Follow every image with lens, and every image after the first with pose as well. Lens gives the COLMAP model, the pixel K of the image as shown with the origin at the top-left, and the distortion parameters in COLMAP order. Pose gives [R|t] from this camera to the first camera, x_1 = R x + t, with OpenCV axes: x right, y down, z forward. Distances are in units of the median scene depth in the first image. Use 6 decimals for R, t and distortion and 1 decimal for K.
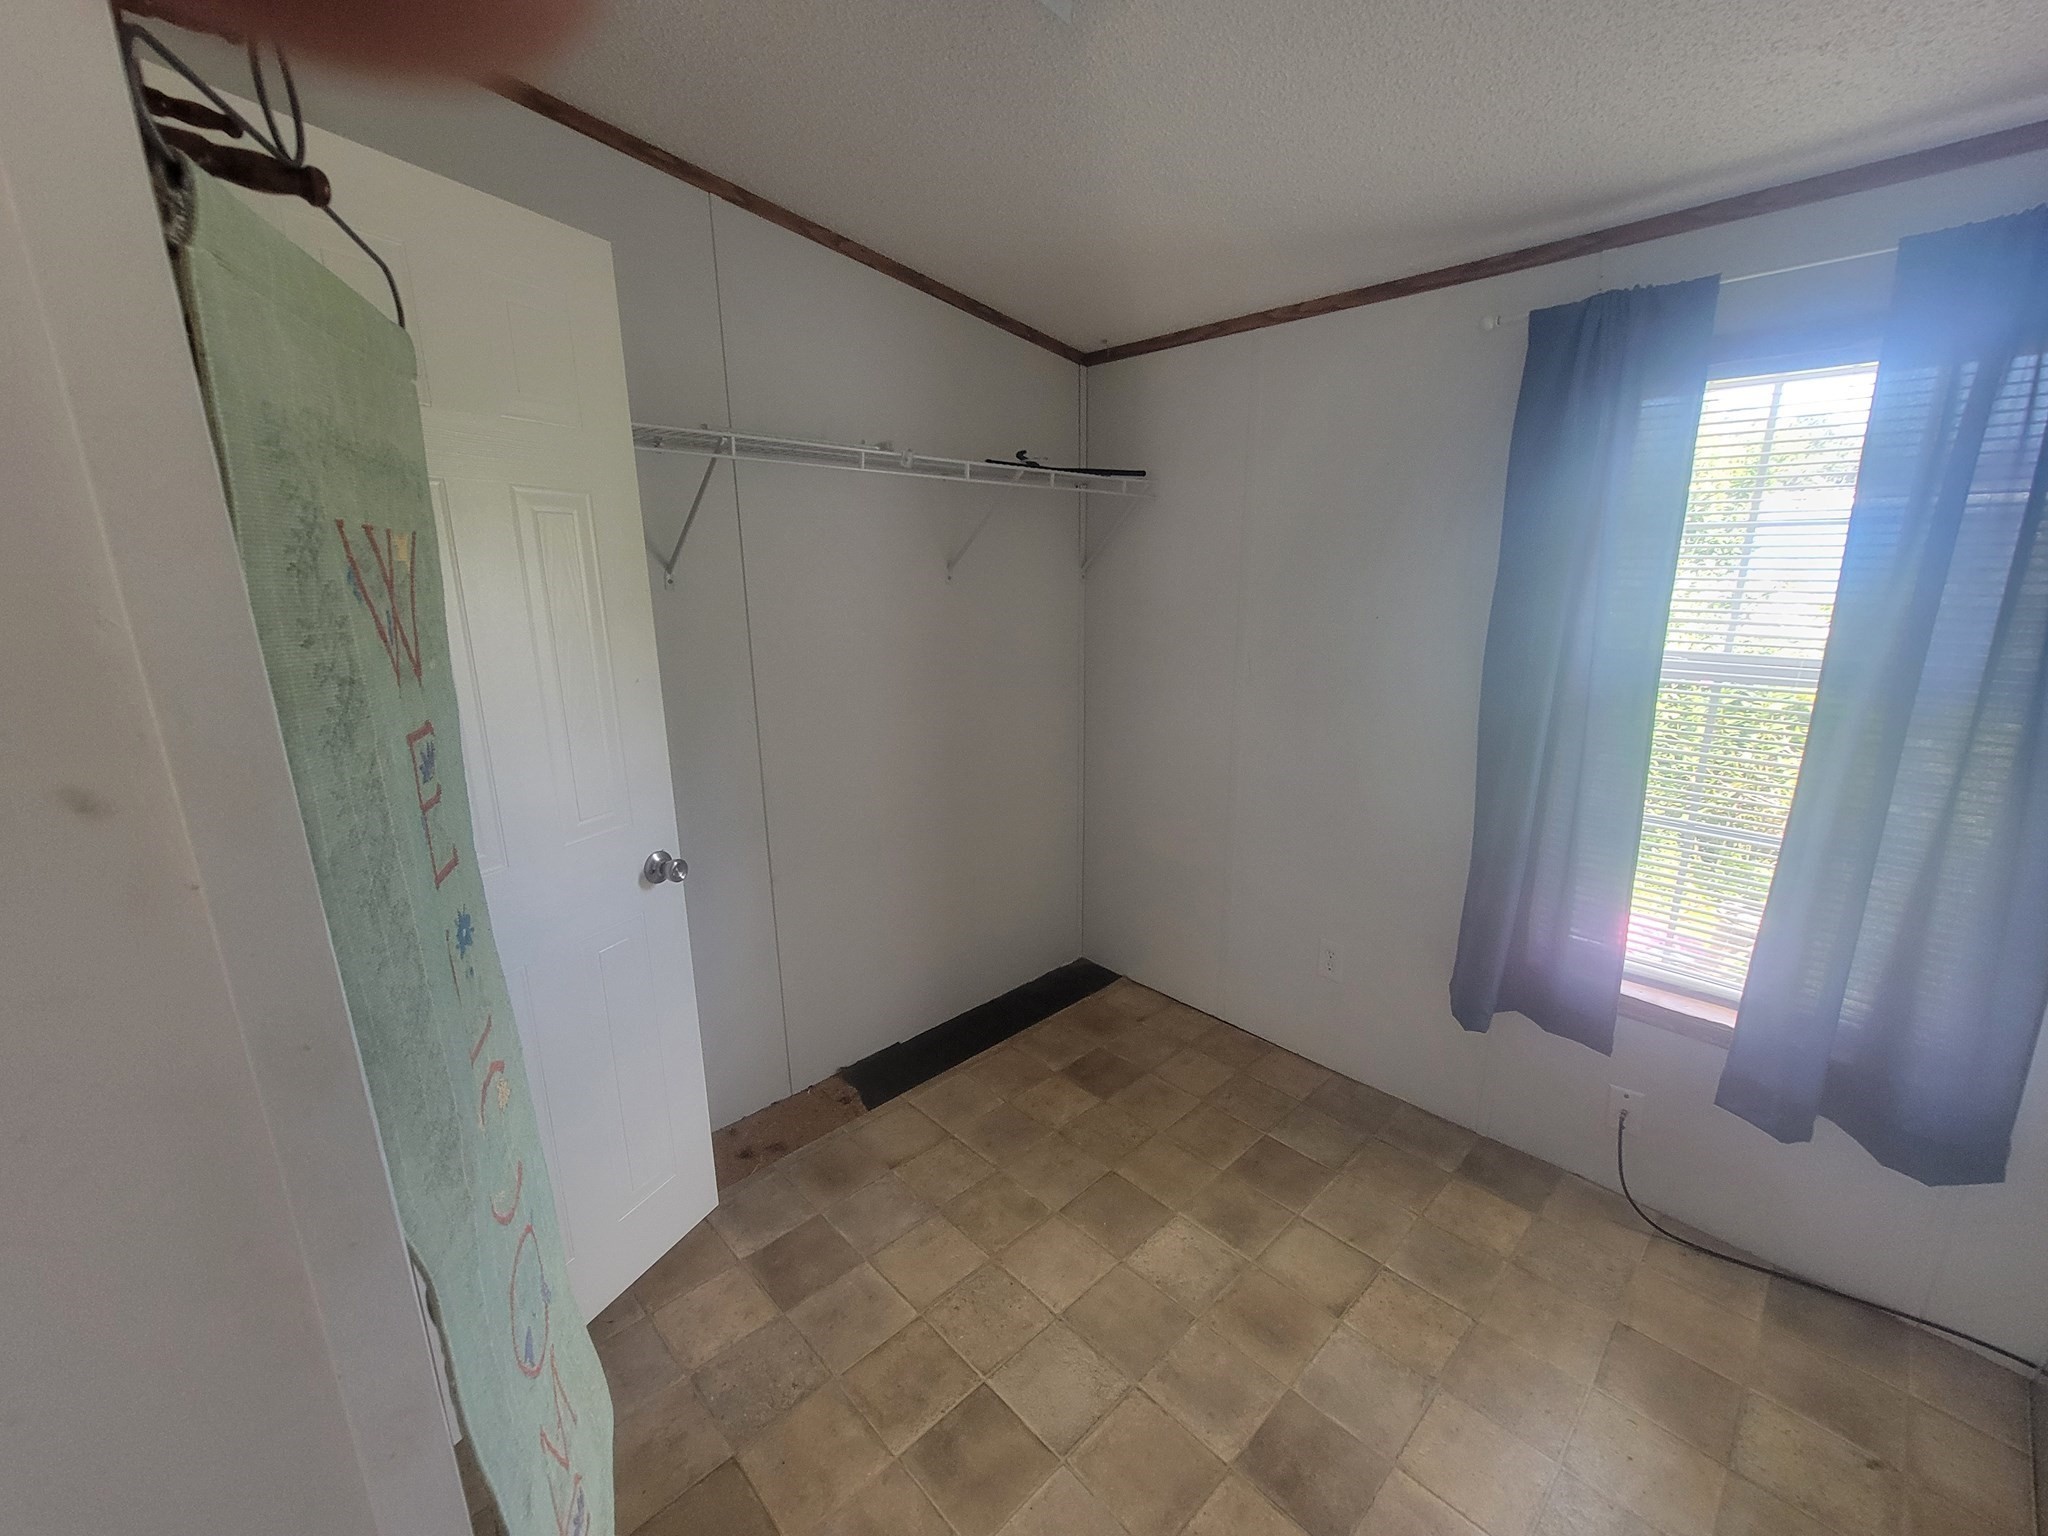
lens RADIAL K [[840.7, 0, 1038.4], [0, 840.7, 776.0], [0, 0, 1]] dist [0.007189, 0.000434]
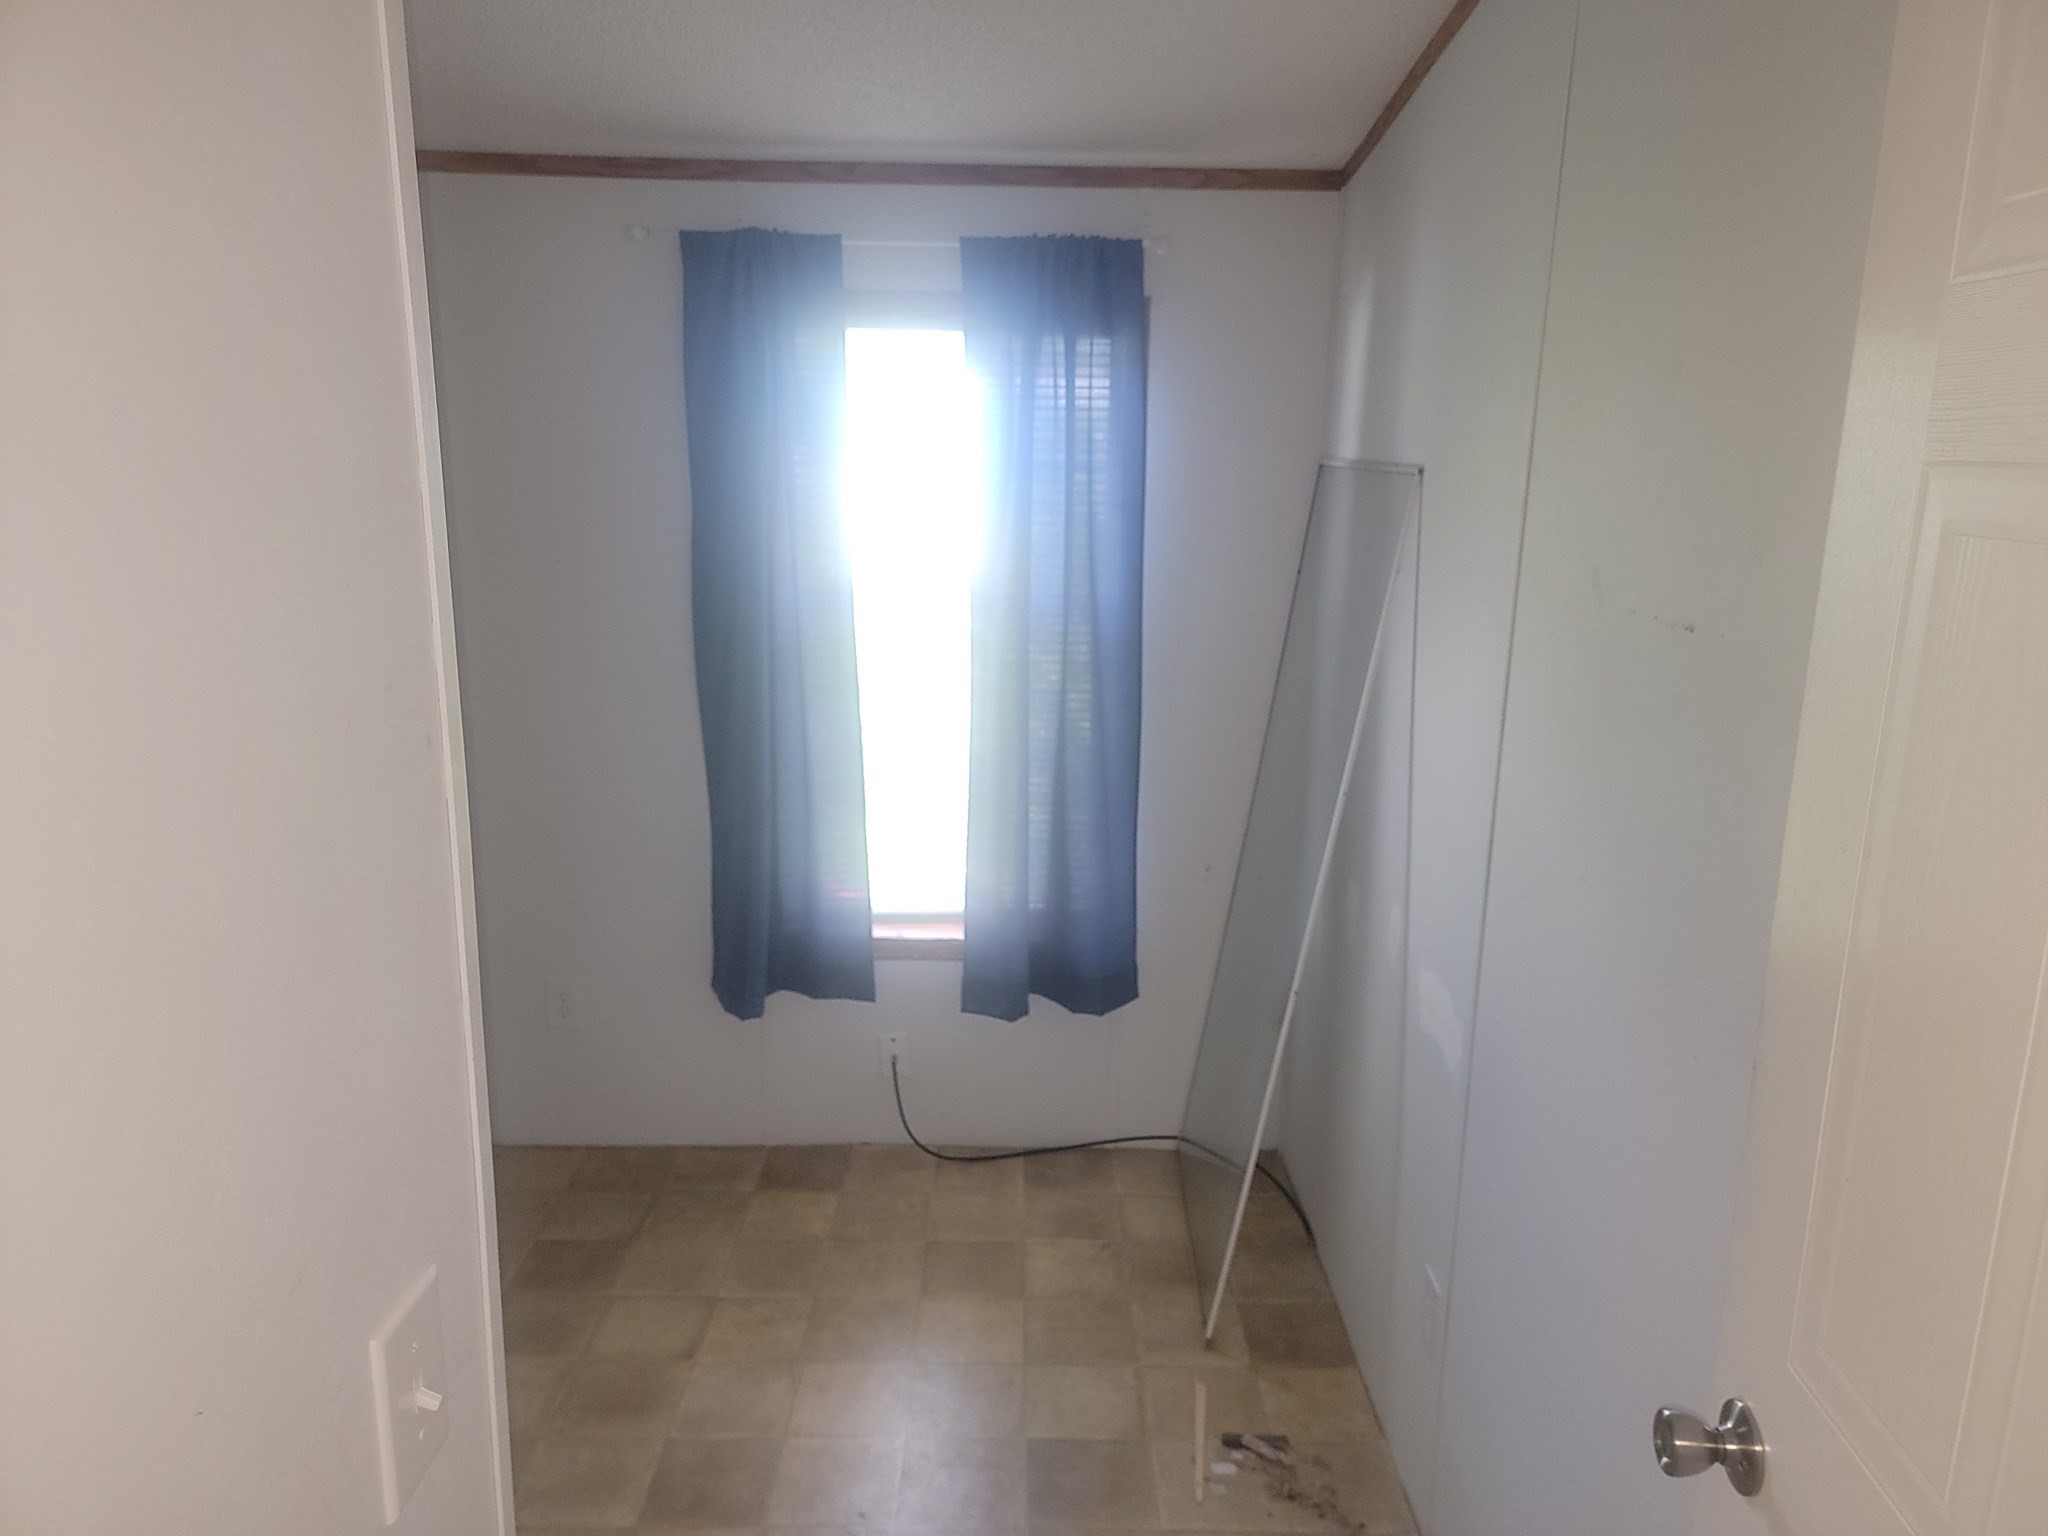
lens RADIAL K [[1433.5, 0, 1030.4], [0, 1433.5, 762.9], [0, 0, 1]] dist [0.076579, -0.067052]
pose [[0.696406, -0.141246, 0.703611, -0.329170], [0.157976, 0.986563, 0.041688, 0.018367], [-0.700044, 0.082122, 0.709362, -0.327360]]
